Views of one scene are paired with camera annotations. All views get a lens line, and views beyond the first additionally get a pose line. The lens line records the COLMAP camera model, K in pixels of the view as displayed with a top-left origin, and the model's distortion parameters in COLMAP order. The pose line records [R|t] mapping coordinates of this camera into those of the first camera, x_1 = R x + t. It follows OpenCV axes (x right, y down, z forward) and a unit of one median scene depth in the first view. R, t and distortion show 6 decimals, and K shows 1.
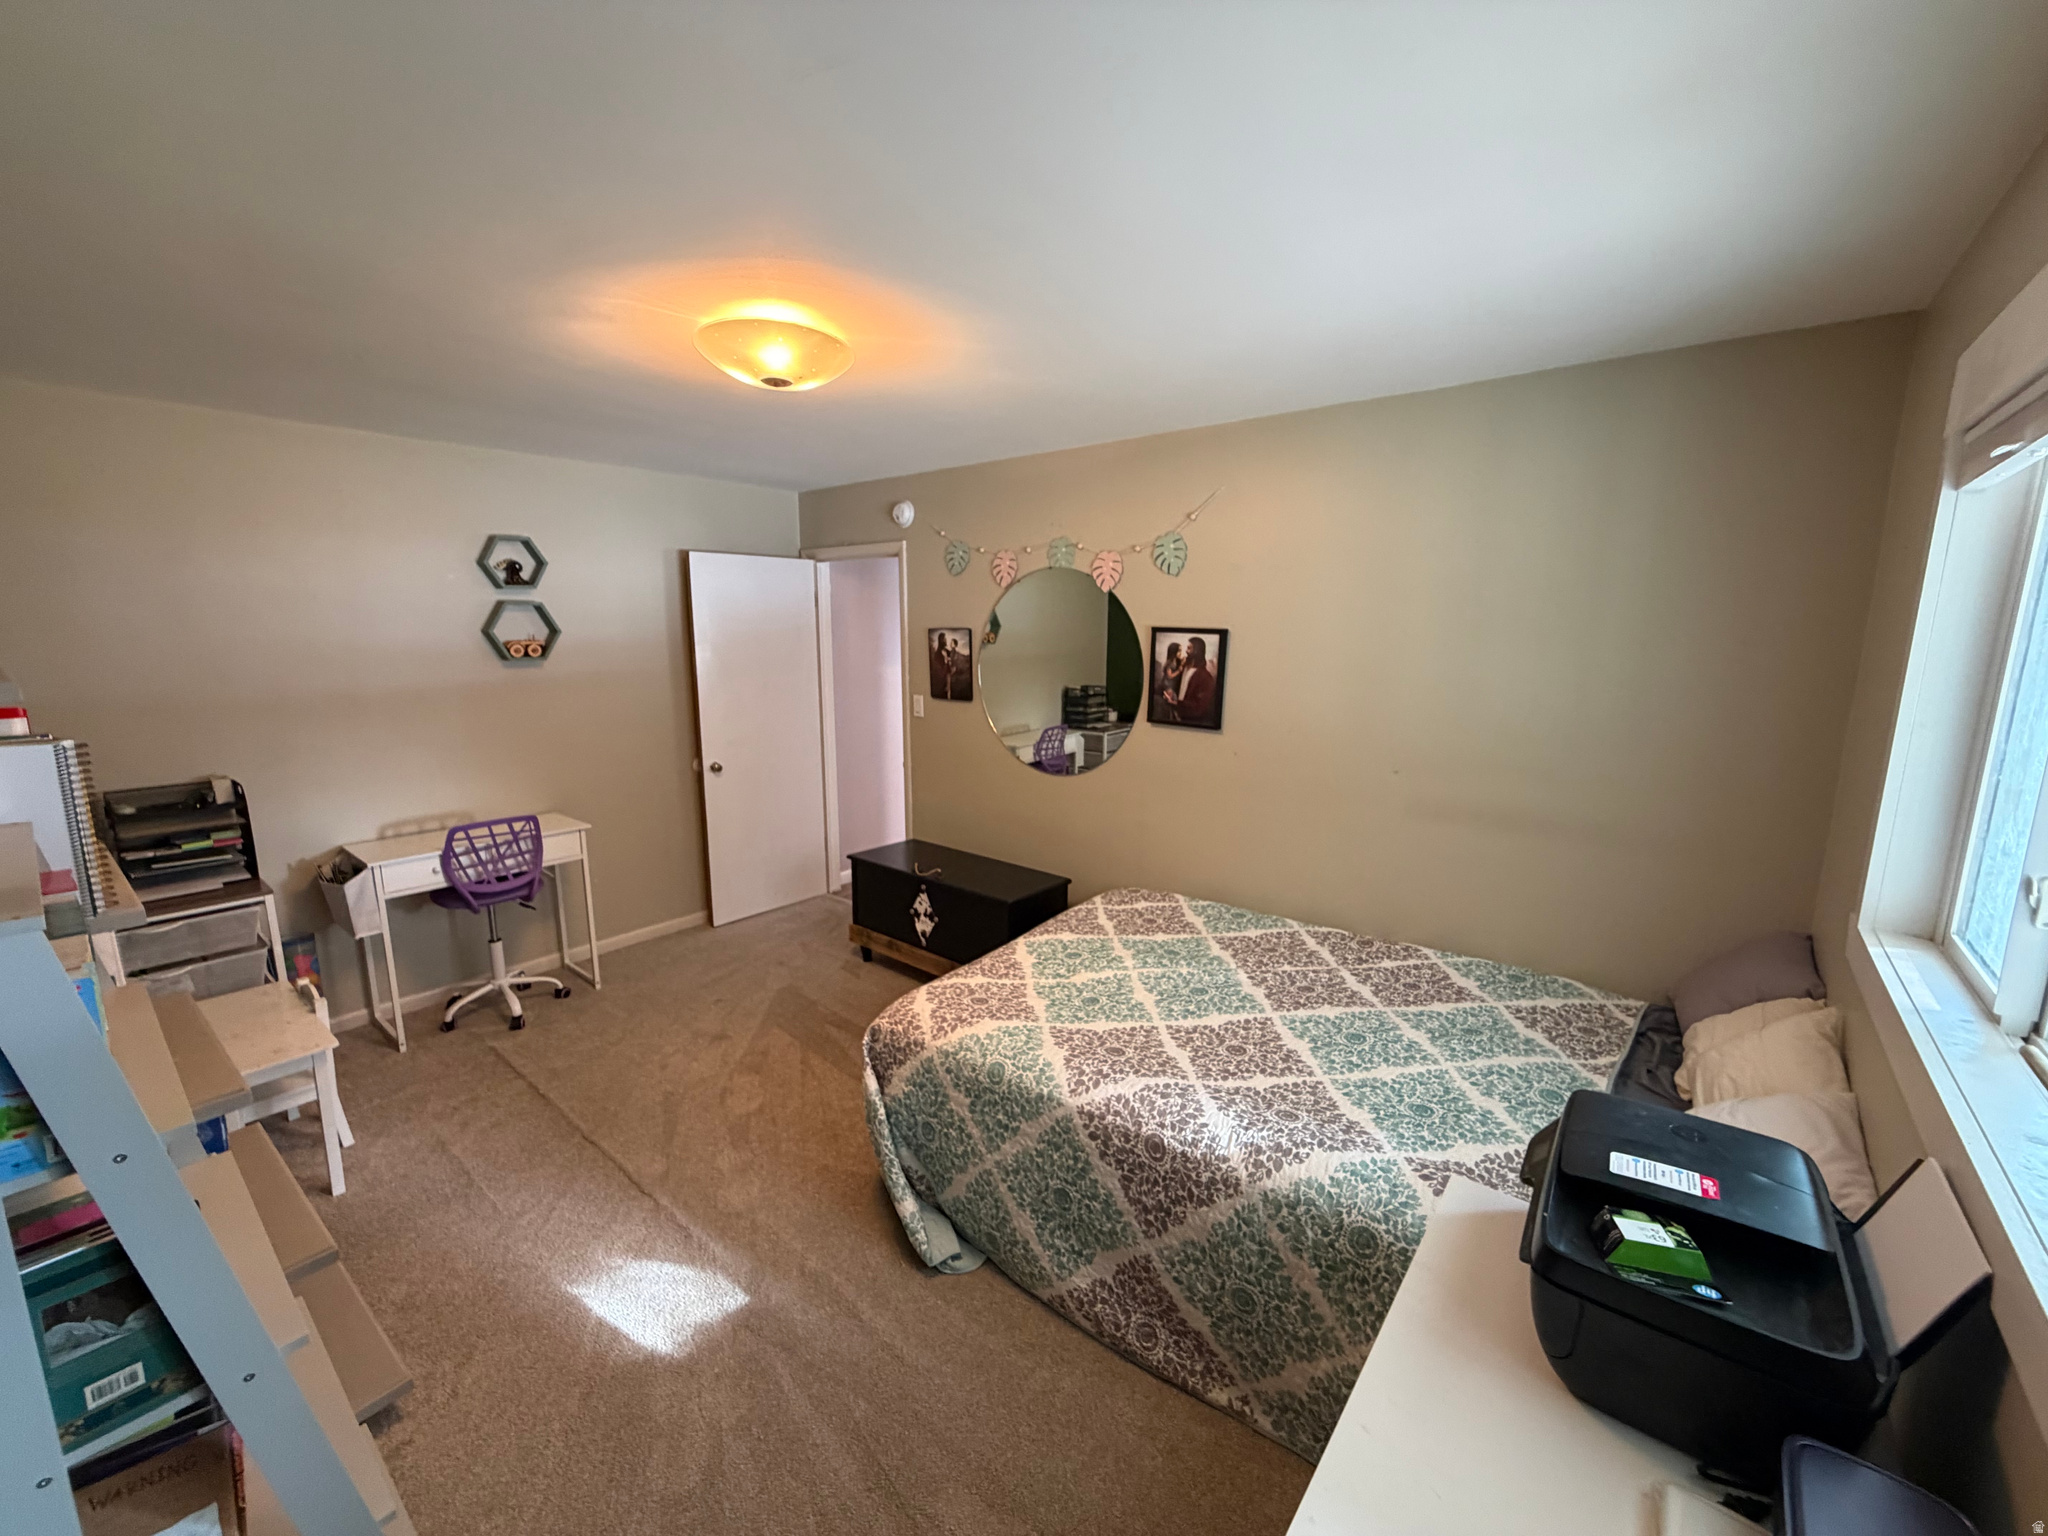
lens RADIAL K [[813.1, 0, 1026.8], [0, 813.1, 762.9], [0, 0, 1]] dist [-0.000363, -0.000496]
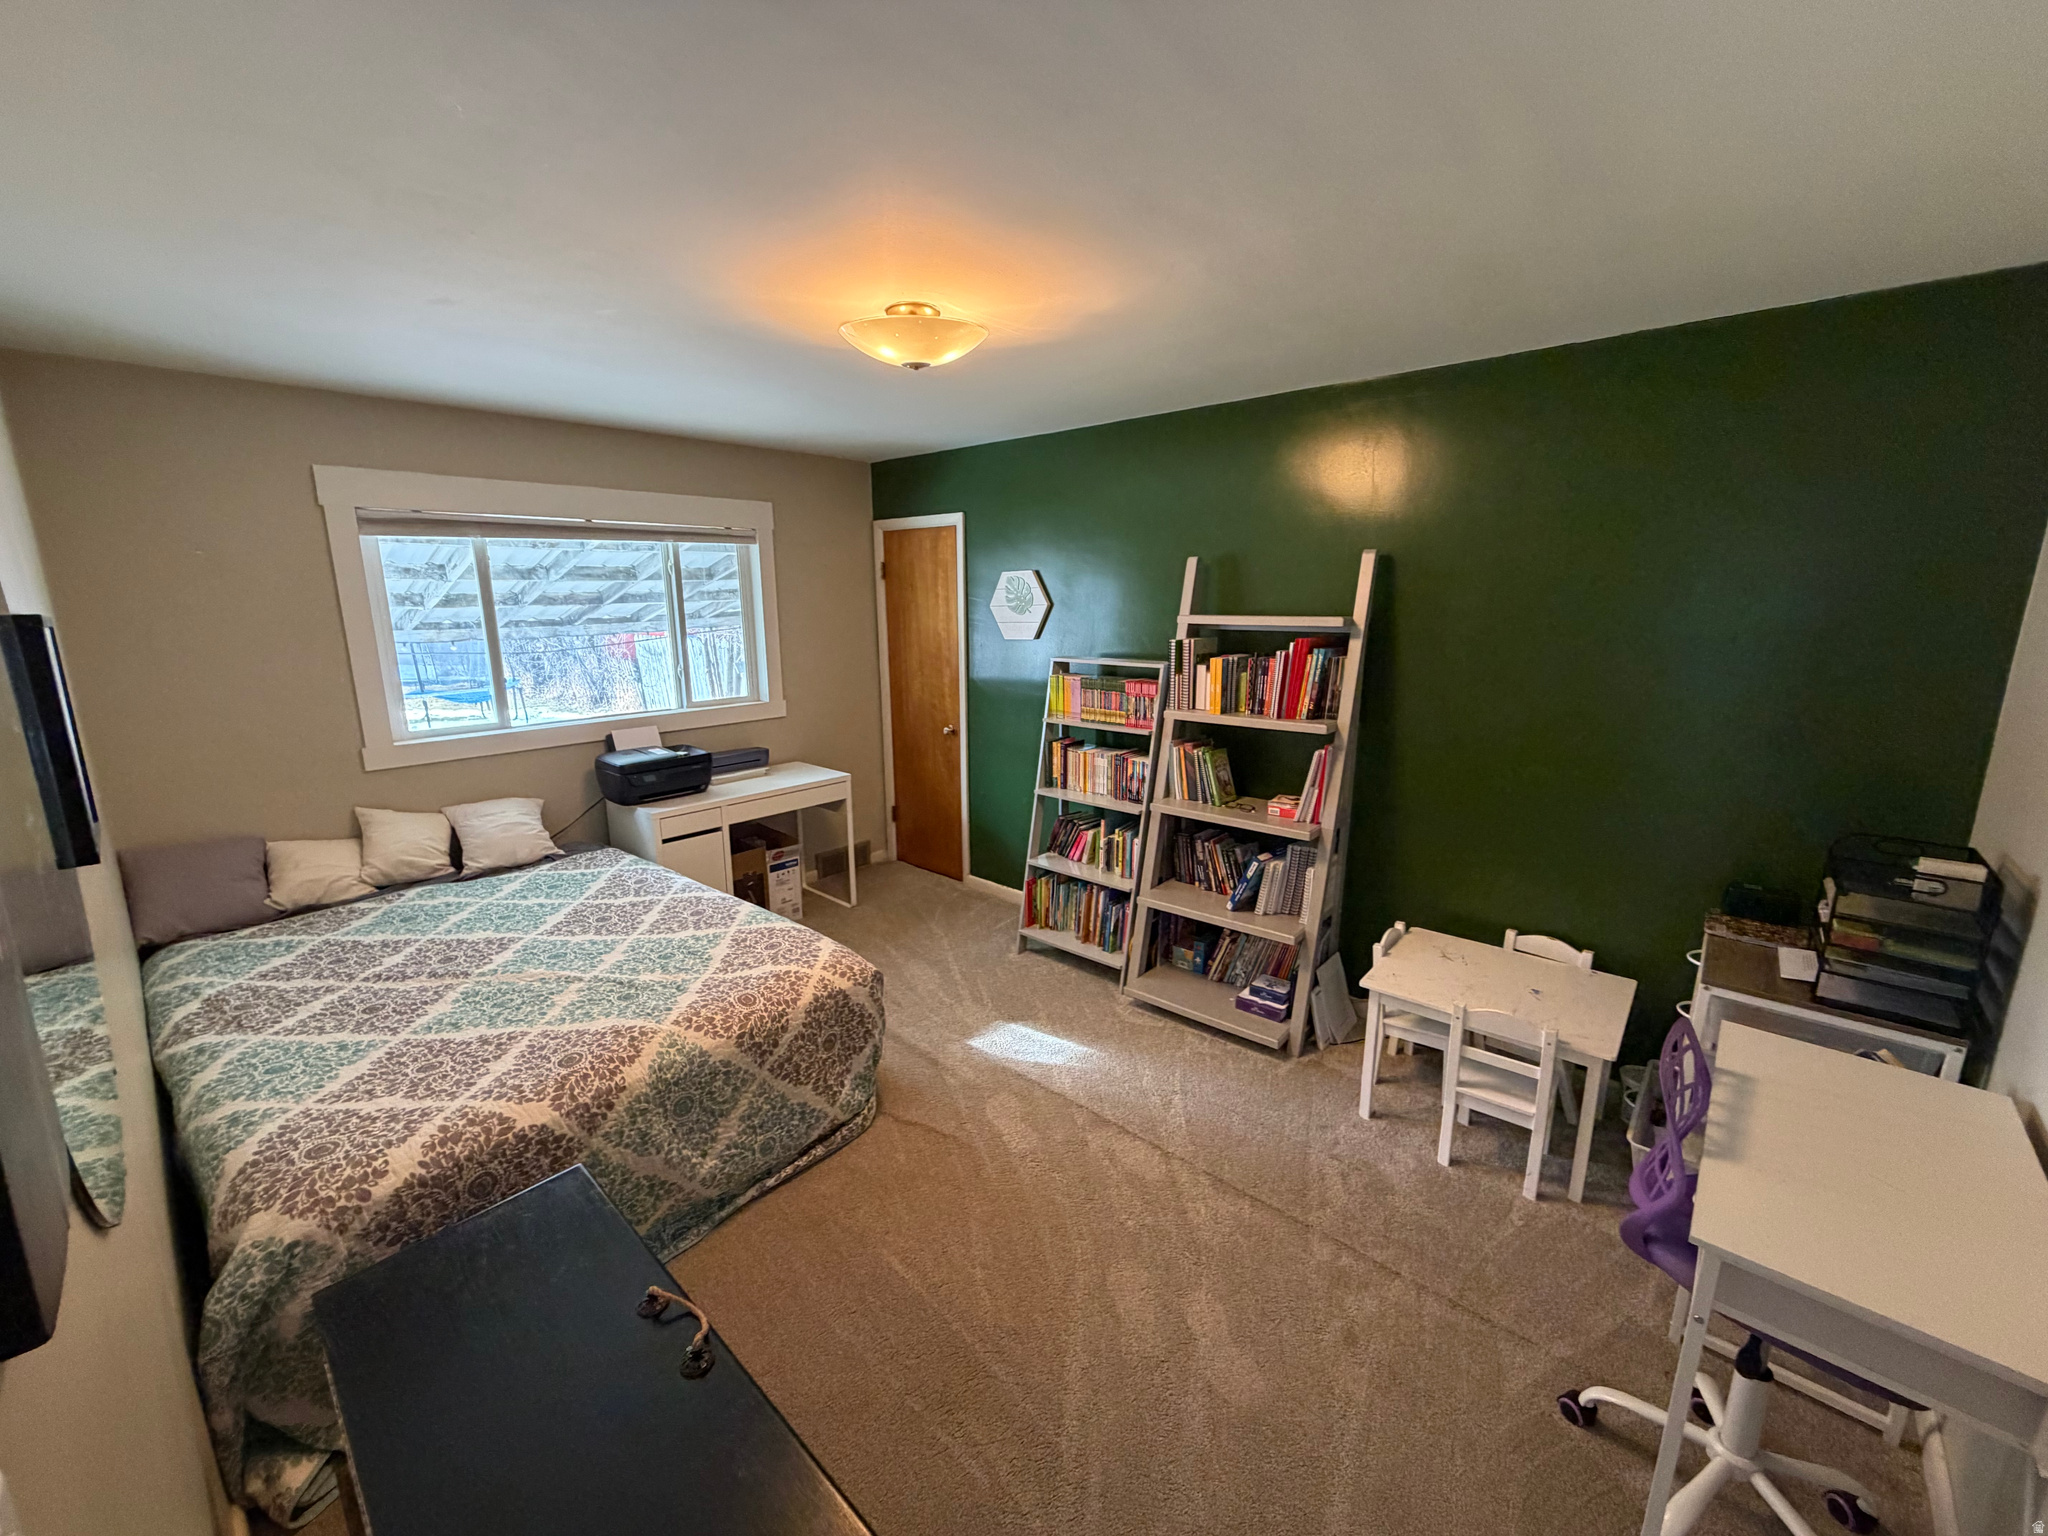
lens RADIAL K [[813.1, 0, 1018.3], [0, 813.1, 763.4], [0, 0, 1]] dist [-0.000363, -0.000496]
pose [[-0.998804, -0.003835, 0.048747, -0.431010], [0.014757, 0.926798, 0.375270, -0.329464], [-0.046617, 0.375541, -0.925633, 1.870896]]
